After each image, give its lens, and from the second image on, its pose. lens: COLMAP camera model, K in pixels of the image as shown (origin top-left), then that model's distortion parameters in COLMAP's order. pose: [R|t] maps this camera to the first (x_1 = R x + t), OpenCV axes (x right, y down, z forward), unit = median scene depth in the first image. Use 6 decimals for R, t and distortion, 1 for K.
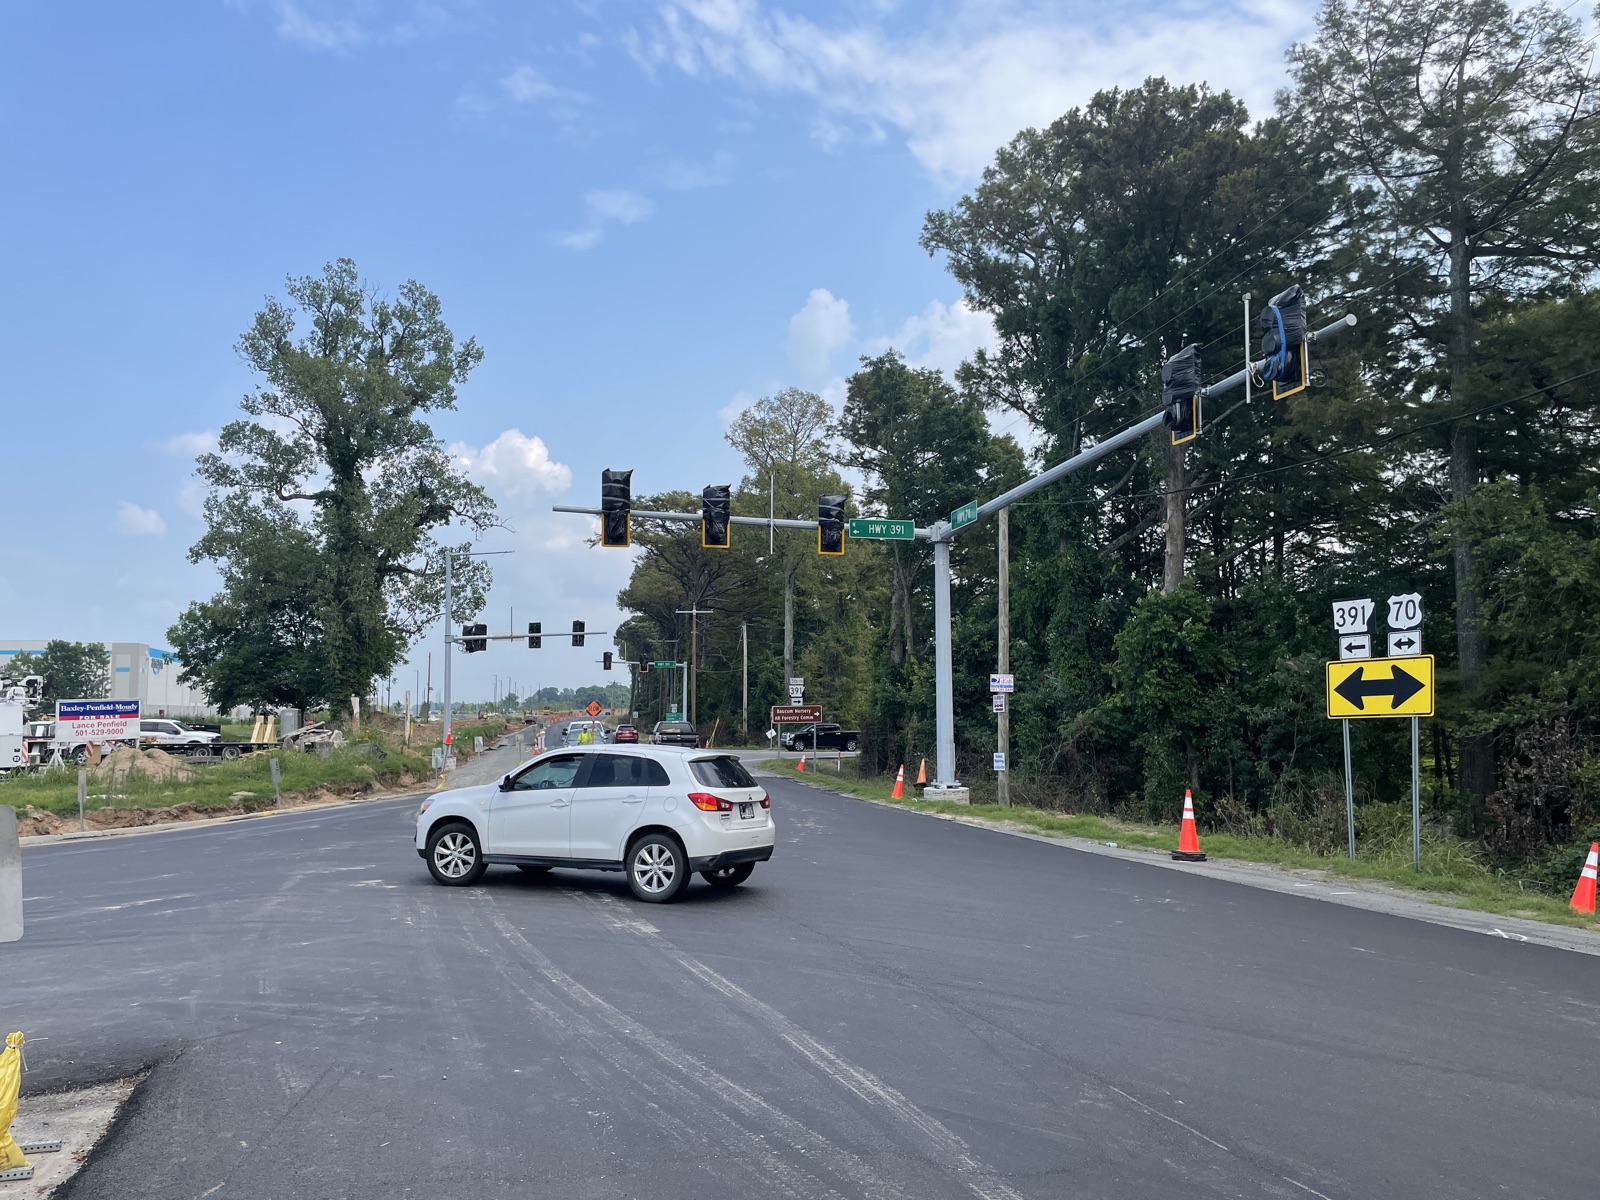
lens RADIAL K [[1191.8, 0, 800.0], [0, 1191.8, 600.0], [0, 0, 1]] dist [0.114209, -0.127918]
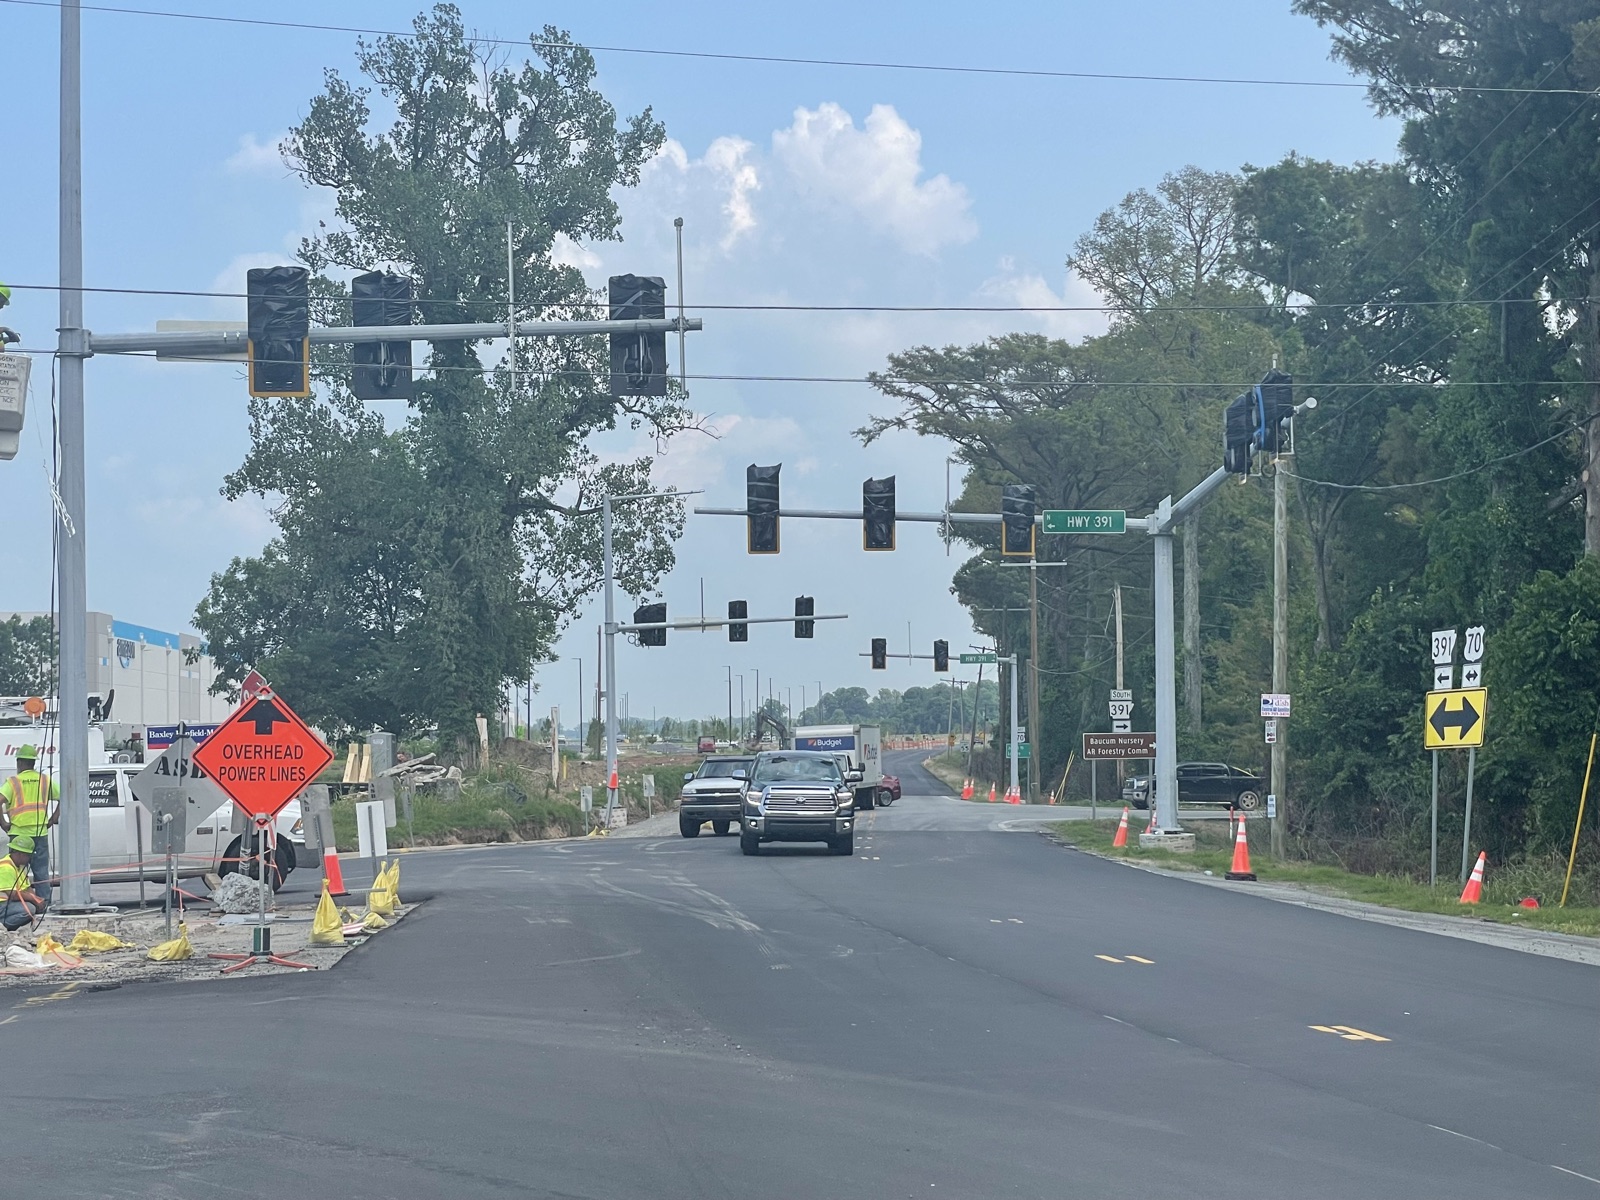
lens RADIAL K [[2655.8, 0, 779.9], [0, 2655.8, 601.2], [0, 0, 1]] dist [0.135103, -0.111902]
pose [[0.972763, -0.011145, -0.231533, 0.098363], [0.020649, 0.999039, 0.038666, -0.027167], [0.230879, -0.042394, 0.972058, -0.284742]]
